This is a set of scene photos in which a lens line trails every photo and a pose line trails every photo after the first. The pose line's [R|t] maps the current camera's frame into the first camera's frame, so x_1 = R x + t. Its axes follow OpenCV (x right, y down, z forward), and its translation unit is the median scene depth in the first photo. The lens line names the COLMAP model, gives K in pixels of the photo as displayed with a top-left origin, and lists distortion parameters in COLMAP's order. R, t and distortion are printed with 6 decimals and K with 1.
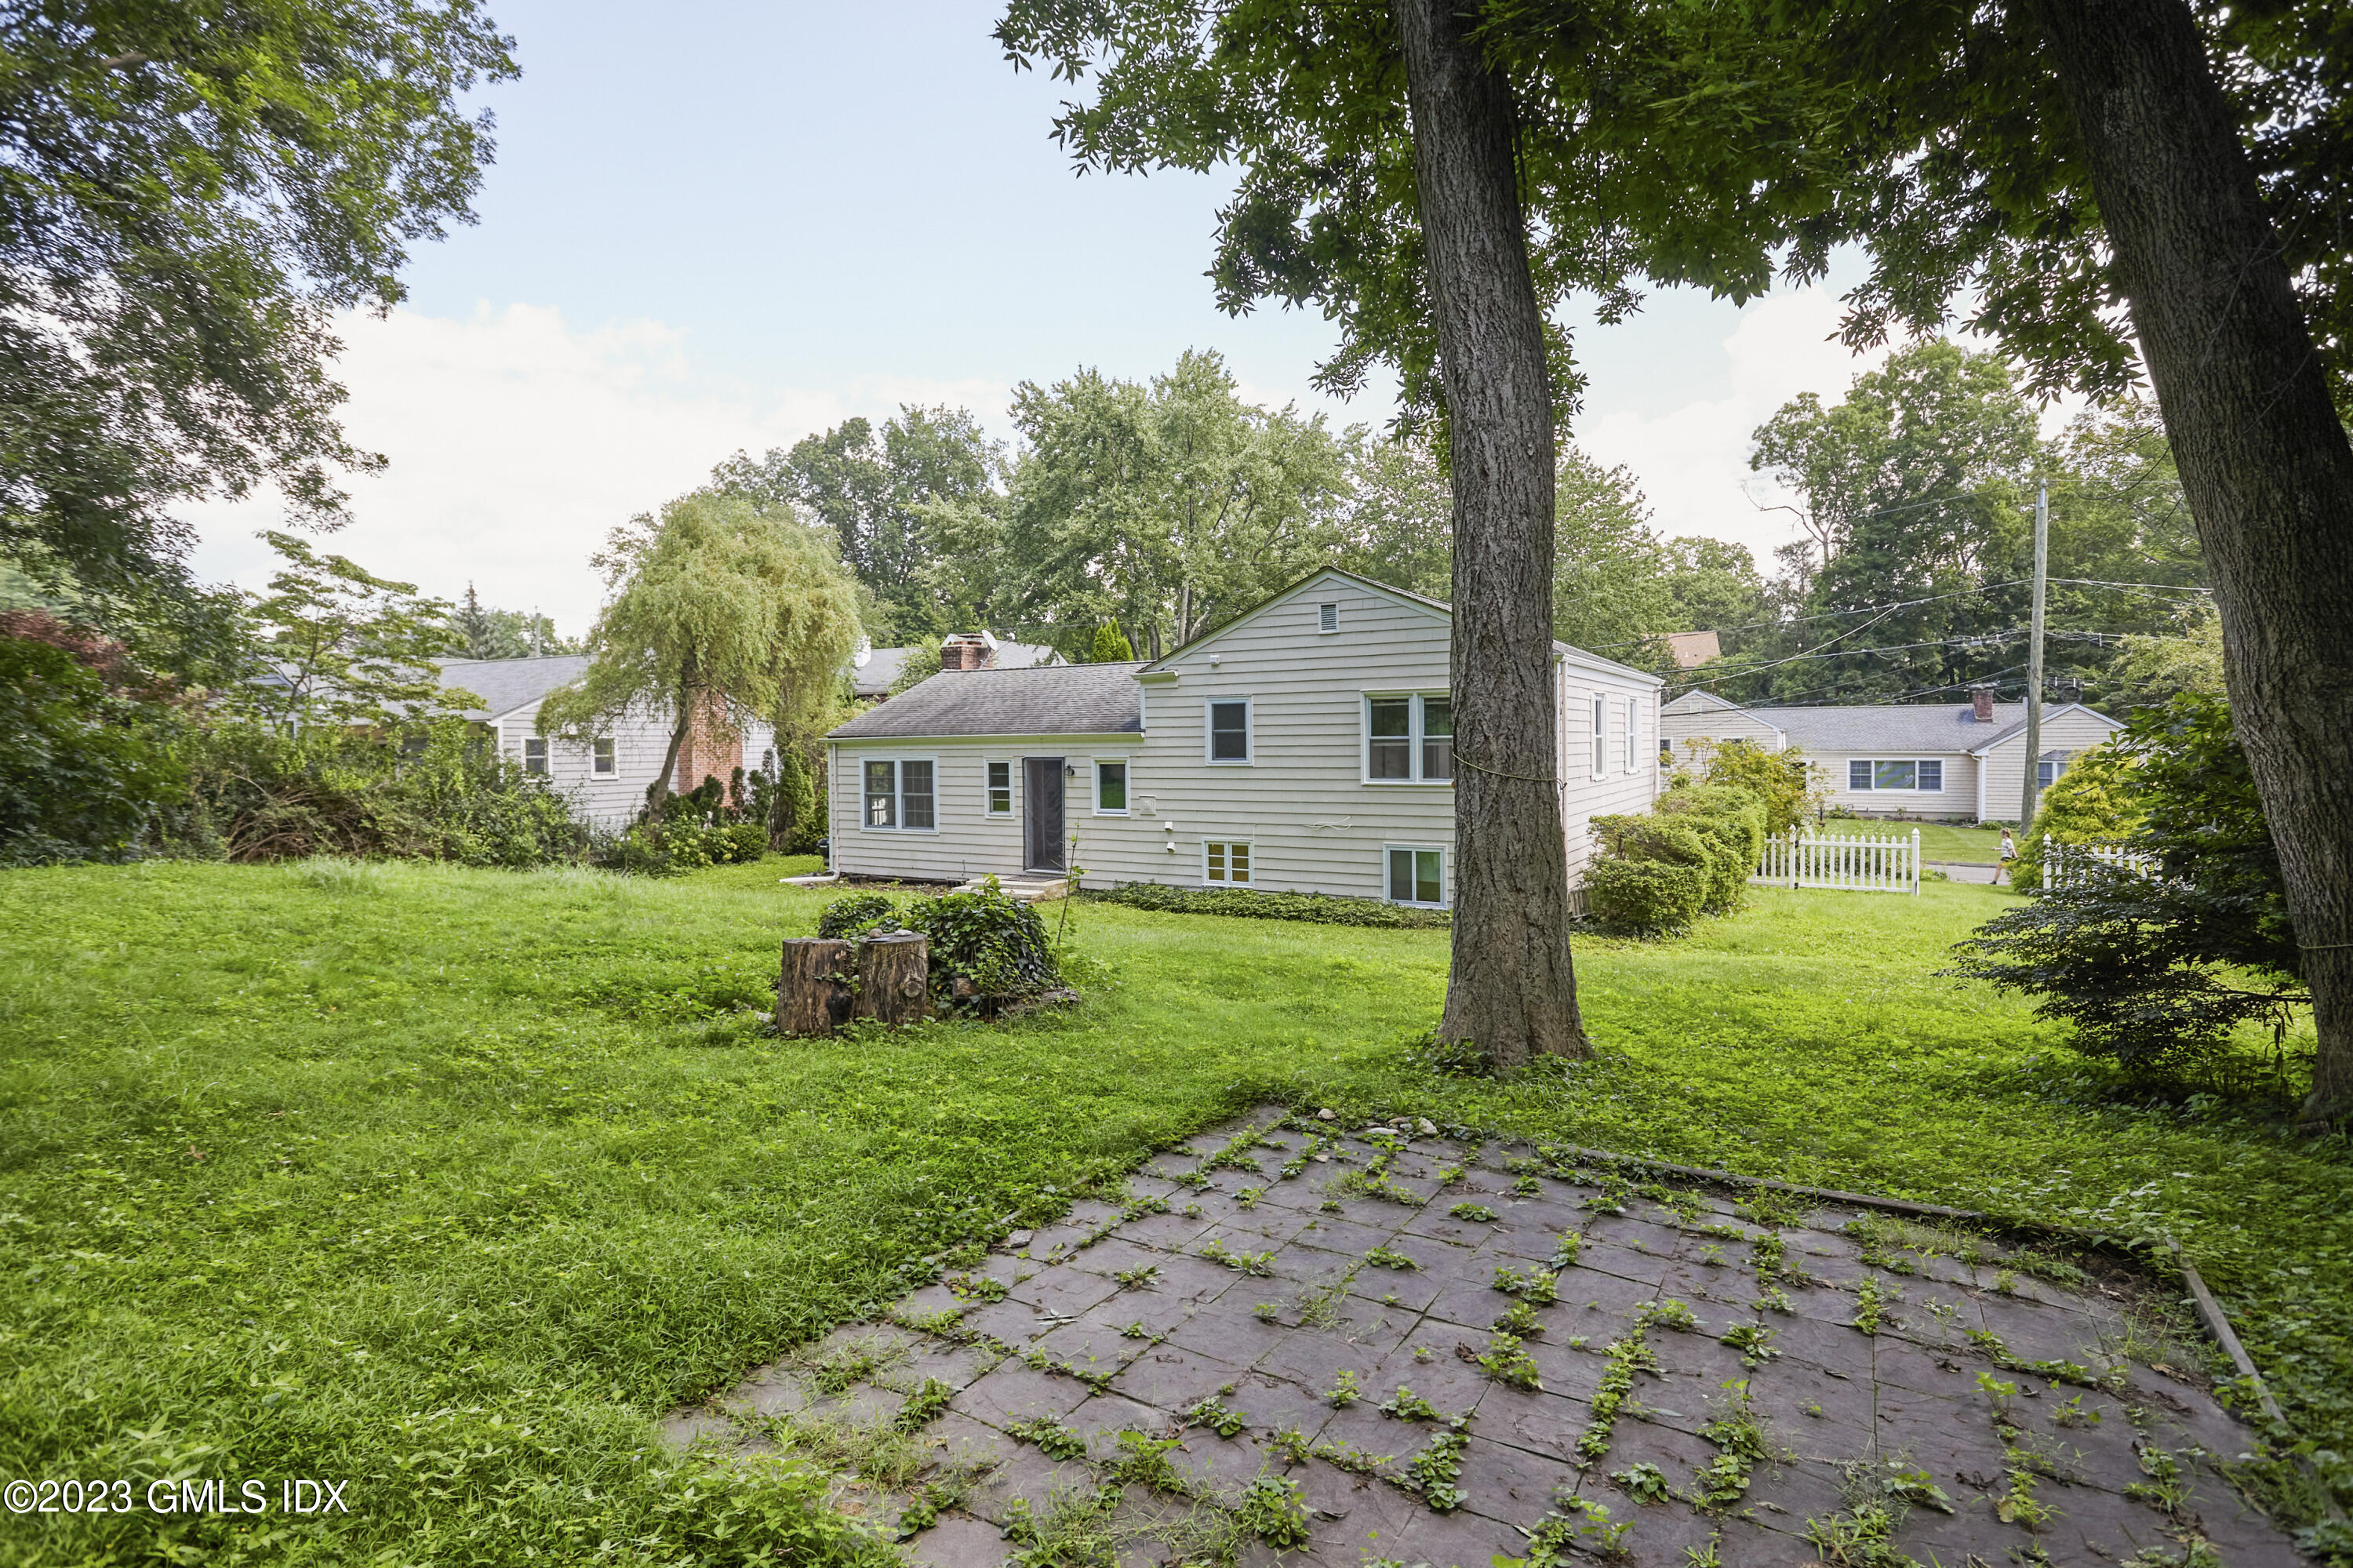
lens RADIAL K [[1109.1, 0, 1169.4], [0, 1109.1, 772.9], [0, 0, 1]] dist [0.001706, 0.000069]
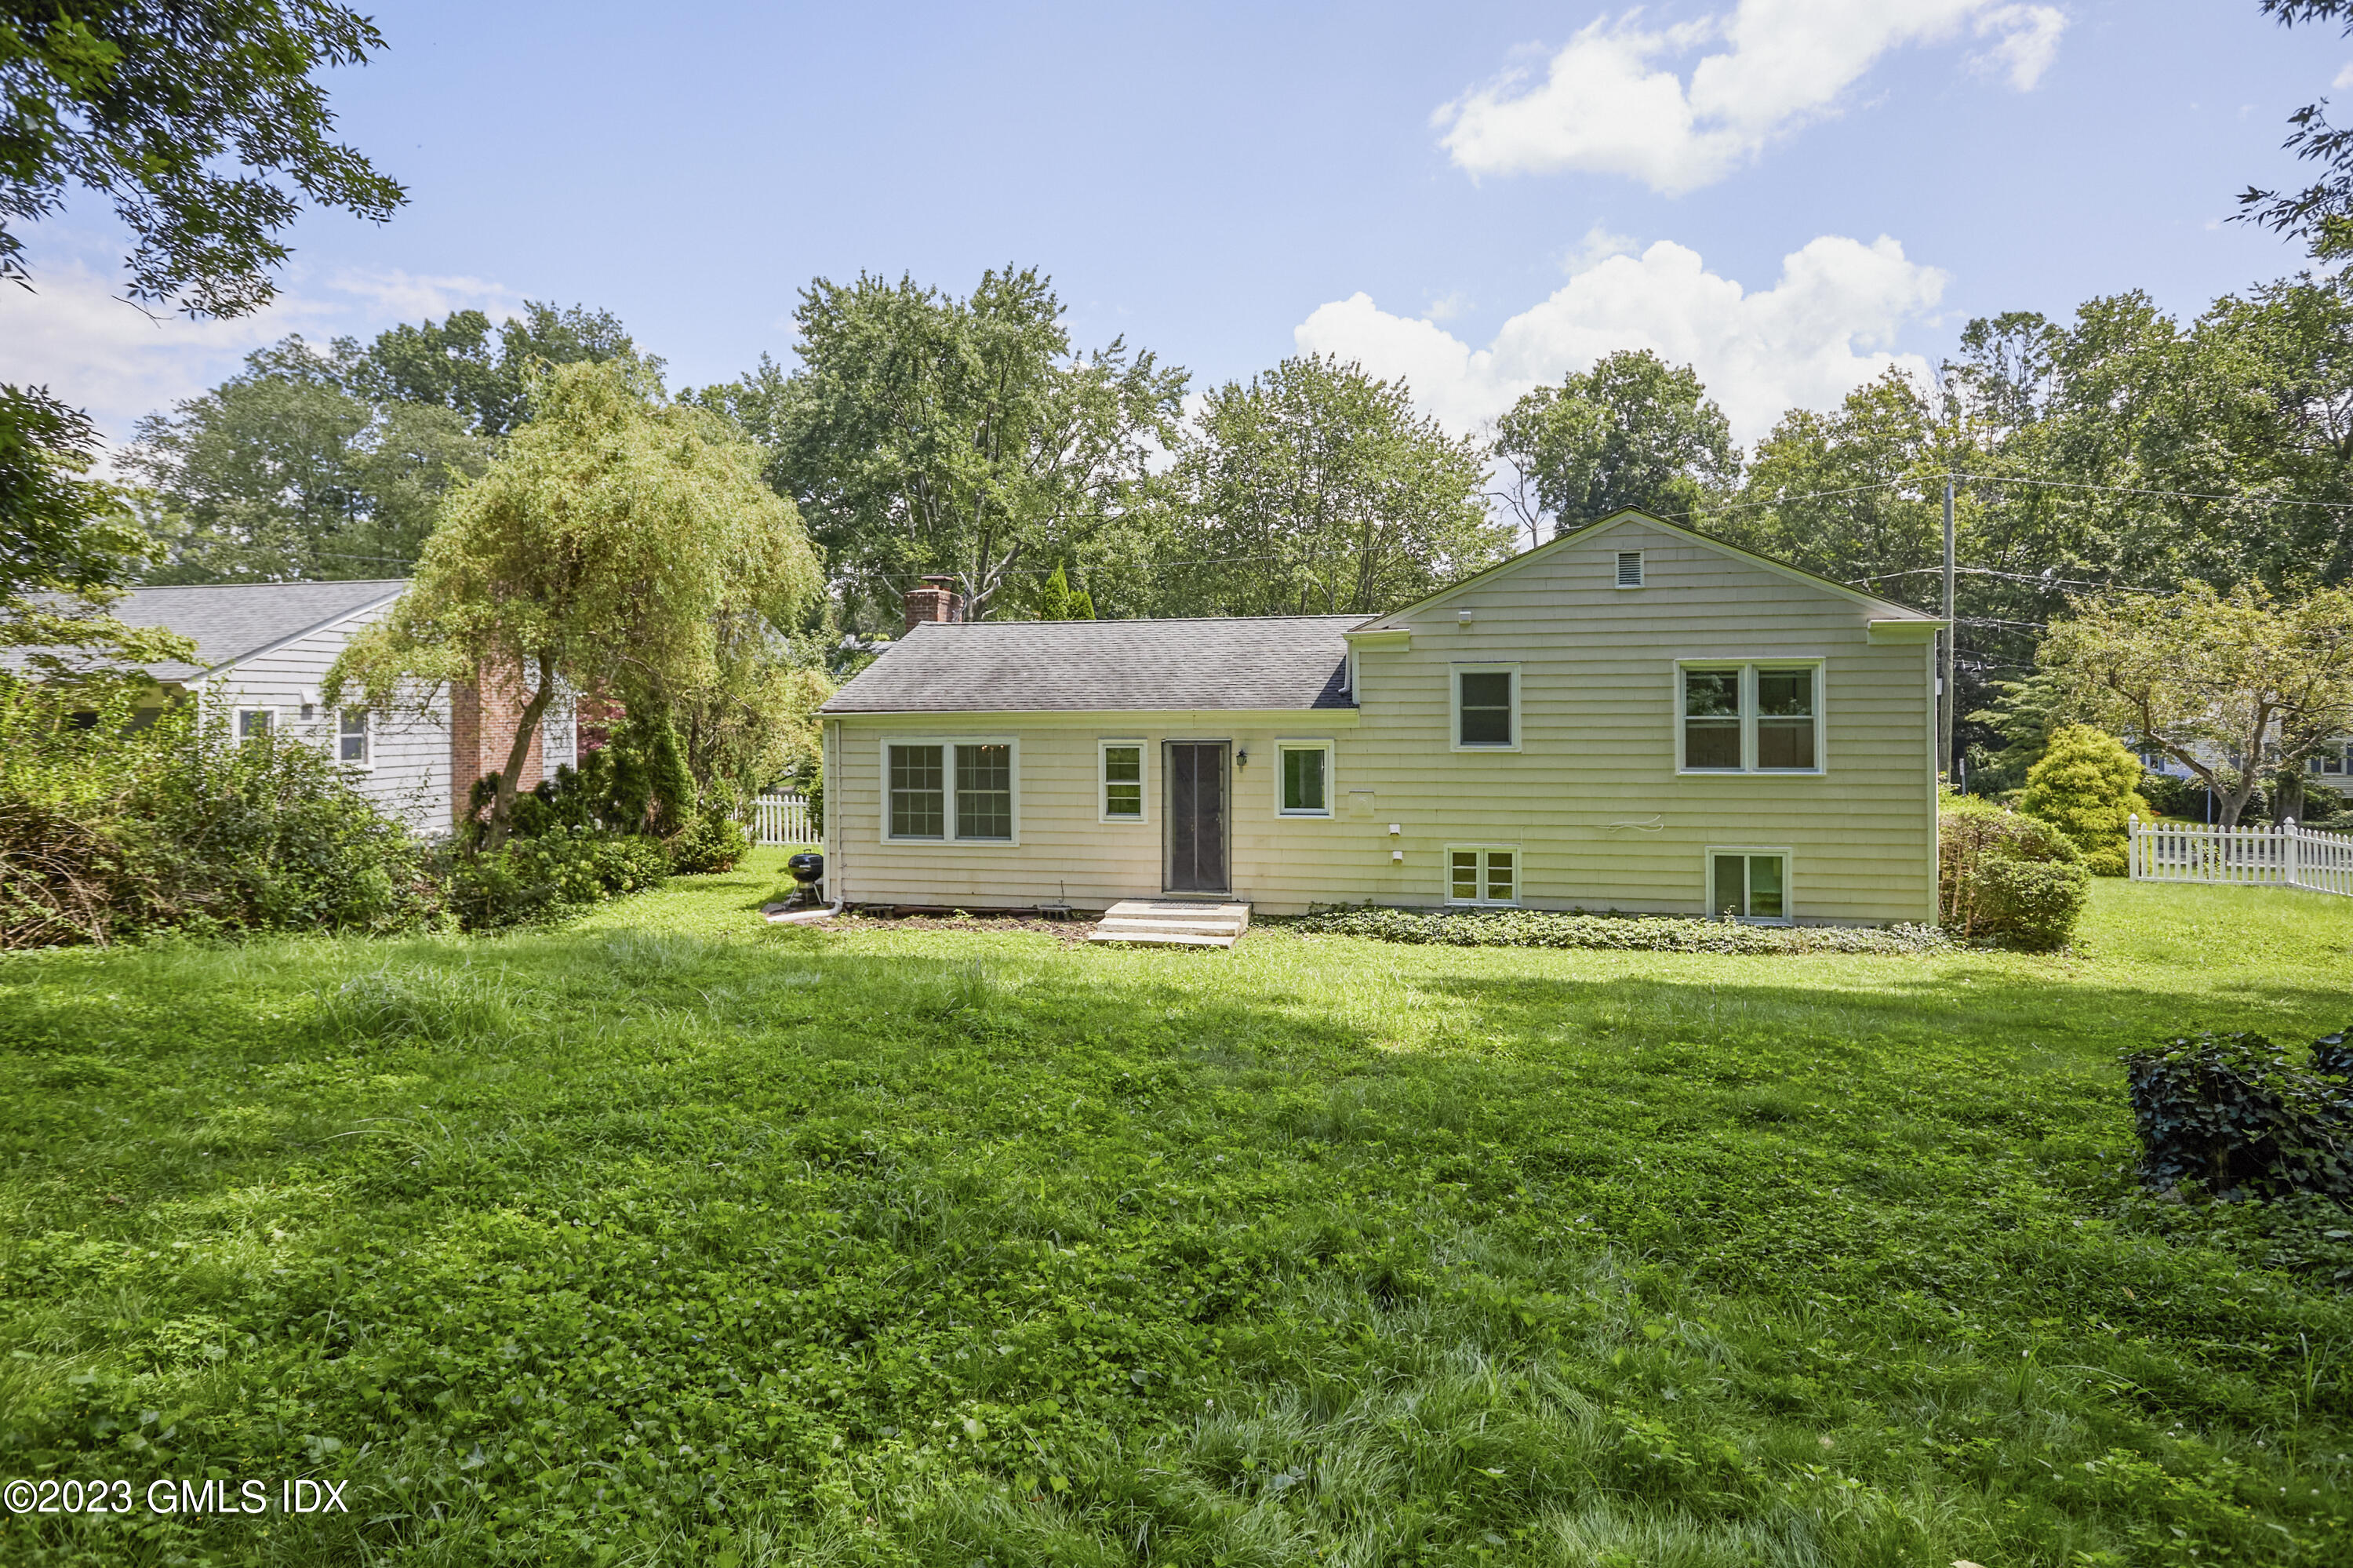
lens RADIAL K [[1163.8, 0, 1188.4], [0, 1163.8, 723.6], [0, 0, 1]] dist [-0.010466, -0.000134]
pose [[0.946940, 0.002691, 0.321400, -0.345613], [0.003520, 0.999818, -0.018741, -0.010300], [-0.321392, 0.018878, 0.946758, 0.239602]]
